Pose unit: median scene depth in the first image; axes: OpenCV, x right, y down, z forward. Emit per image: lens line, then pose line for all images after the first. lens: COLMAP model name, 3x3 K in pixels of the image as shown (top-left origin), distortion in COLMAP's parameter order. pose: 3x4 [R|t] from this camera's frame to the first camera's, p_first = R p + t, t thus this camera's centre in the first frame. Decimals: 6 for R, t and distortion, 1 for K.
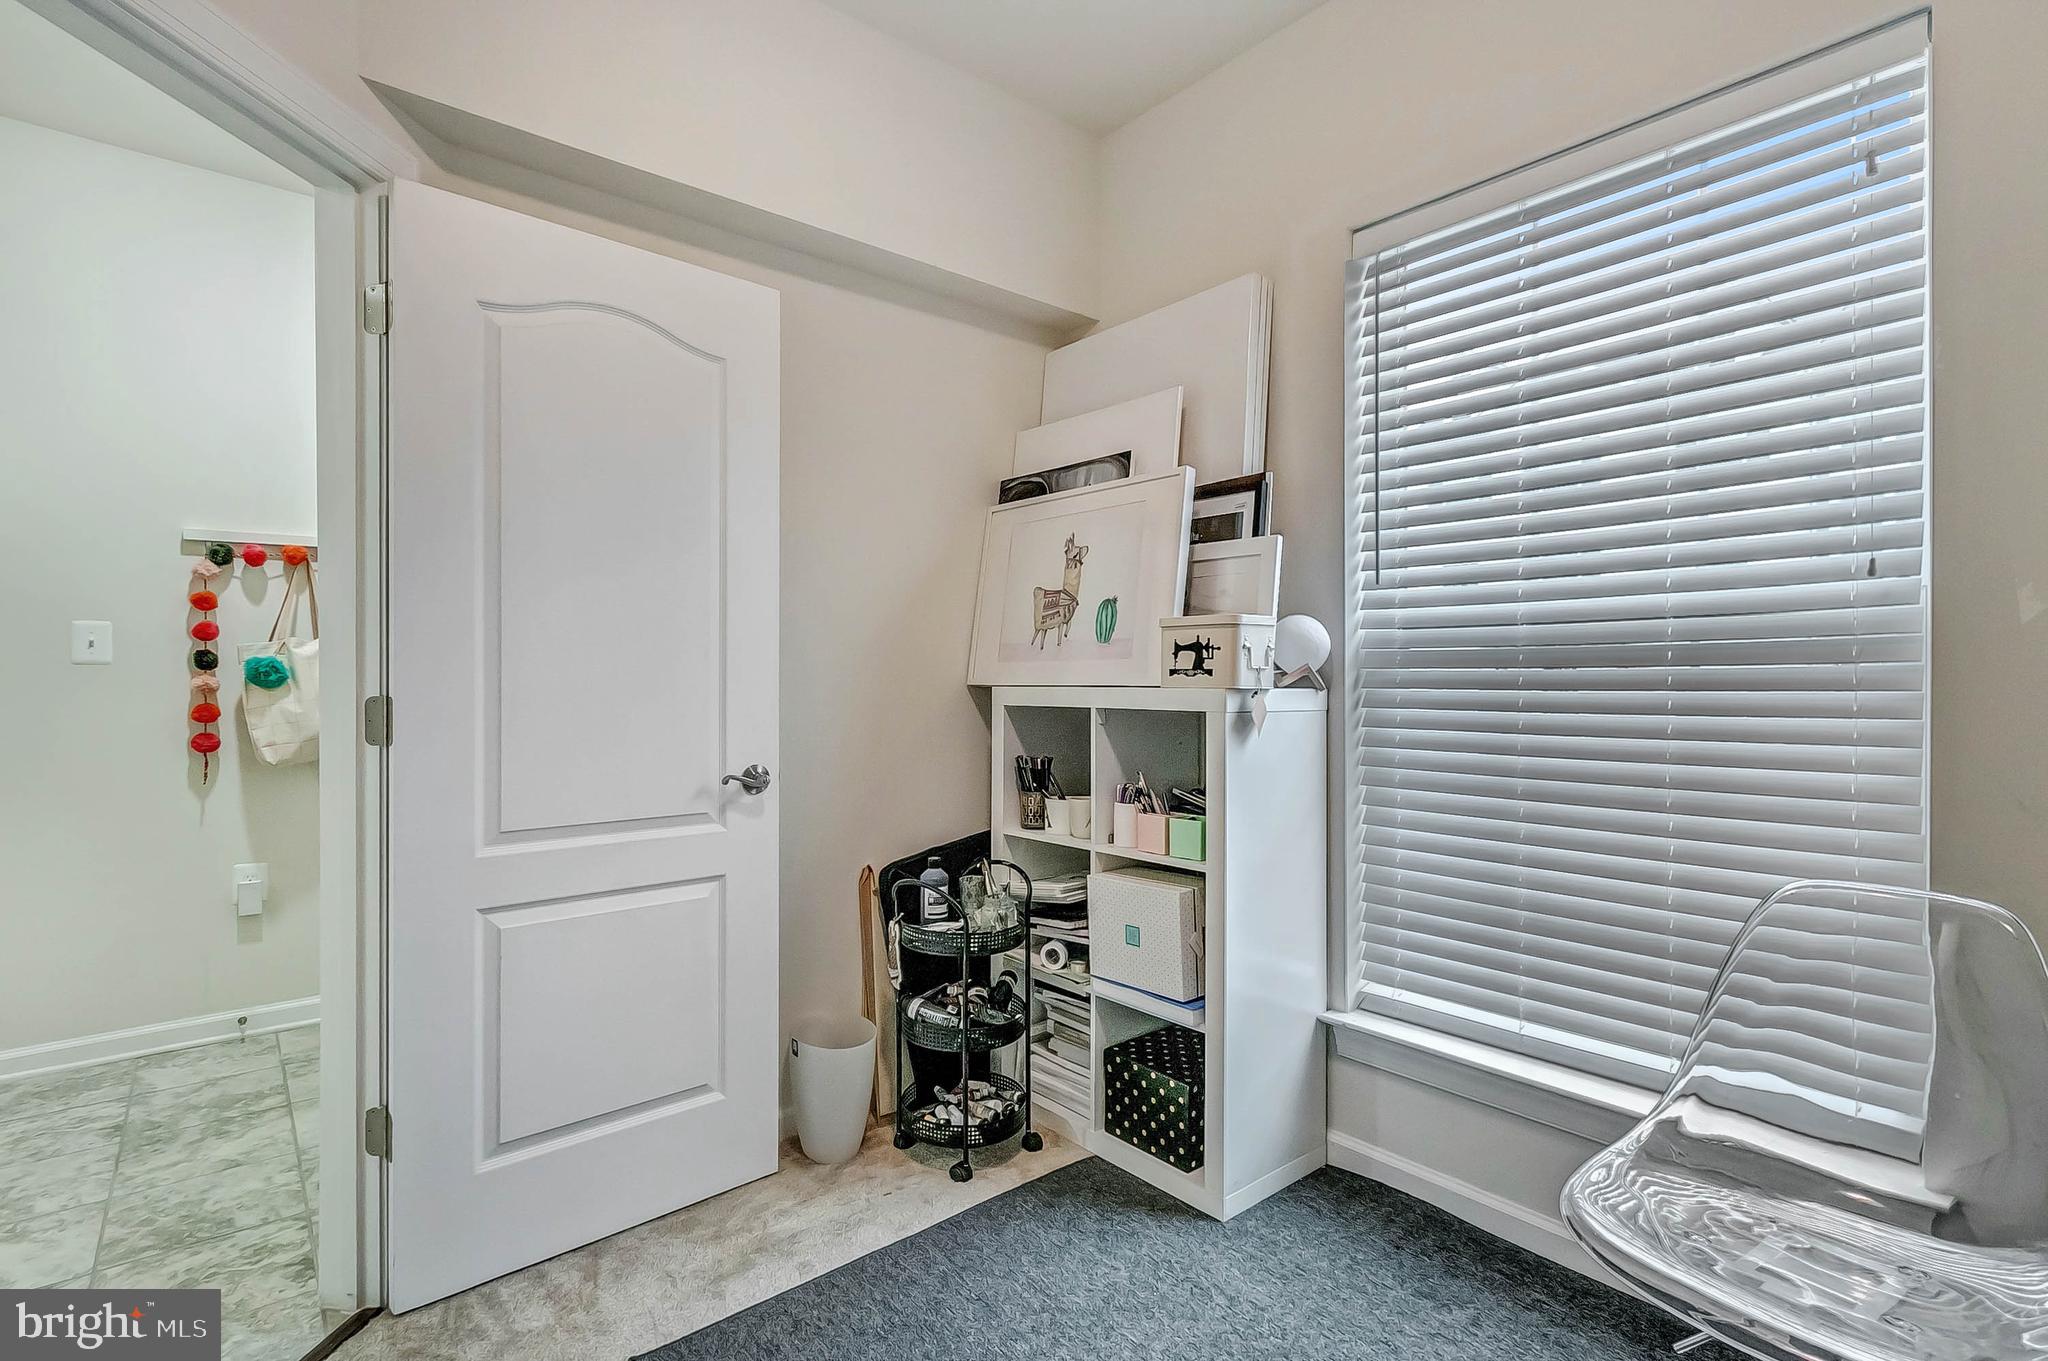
lens RADIAL K [[962.1, 0, 1018.7], [0, 962.1, 683.9], [0, 0, 1]] dist [0.000968, -0.000516]
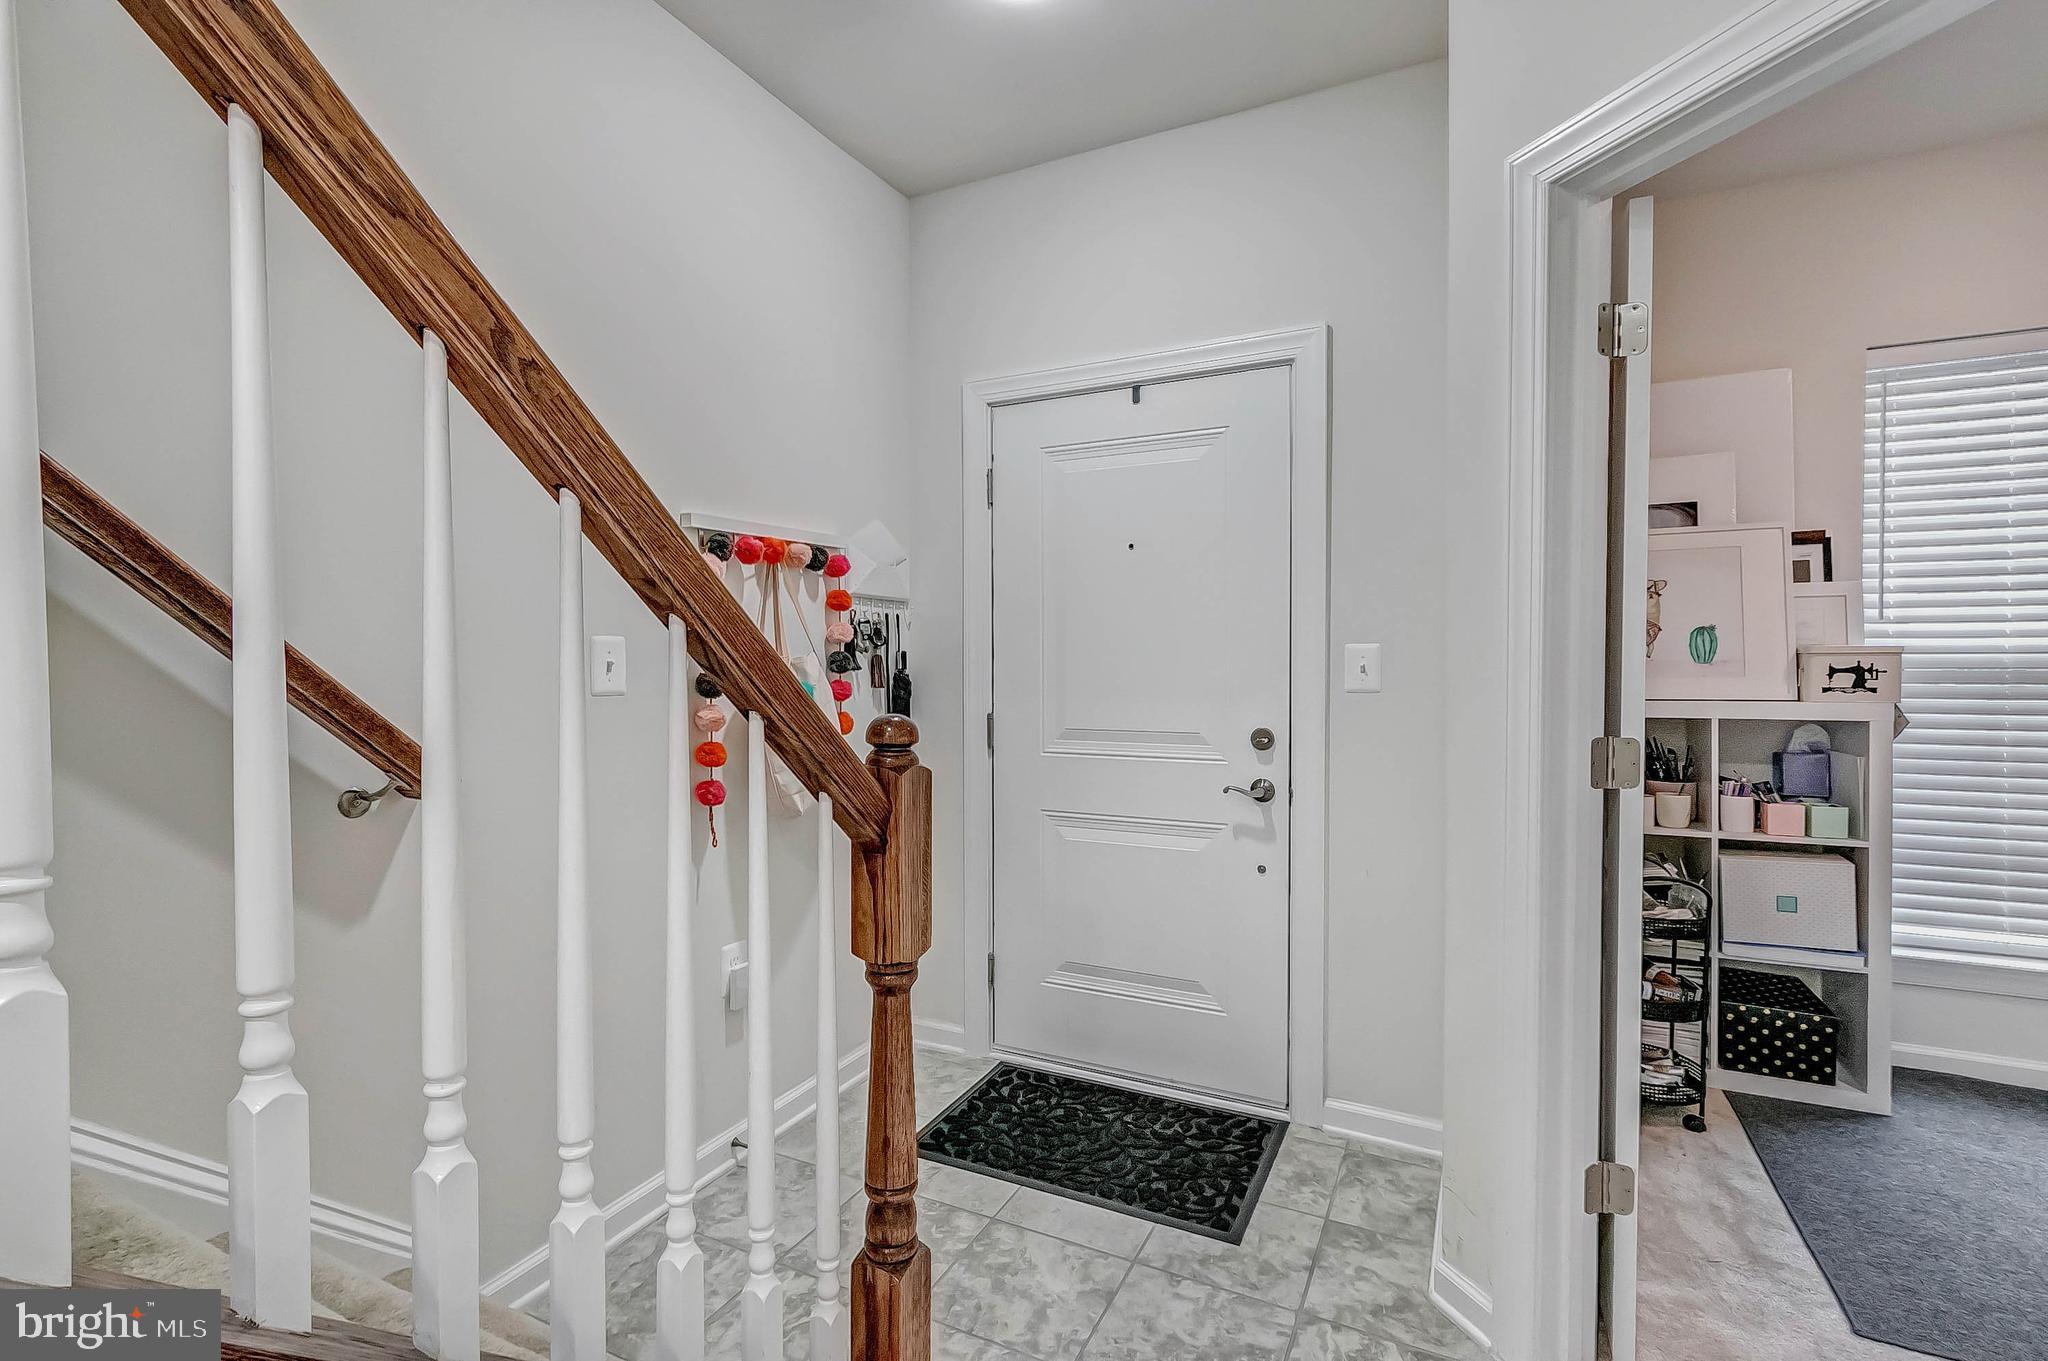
lens RADIAL K [[962.1, 0, 1014.3], [0, 962.1, 670.2], [0, 0, 1]] dist [0.000968, -0.000516]
pose [[0.913329, -0.010261, 0.407092, -1.274669], [0.009165, 0.999947, 0.004642, -0.051429], [-0.407119, -0.000509, 0.913375, 0.276282]]
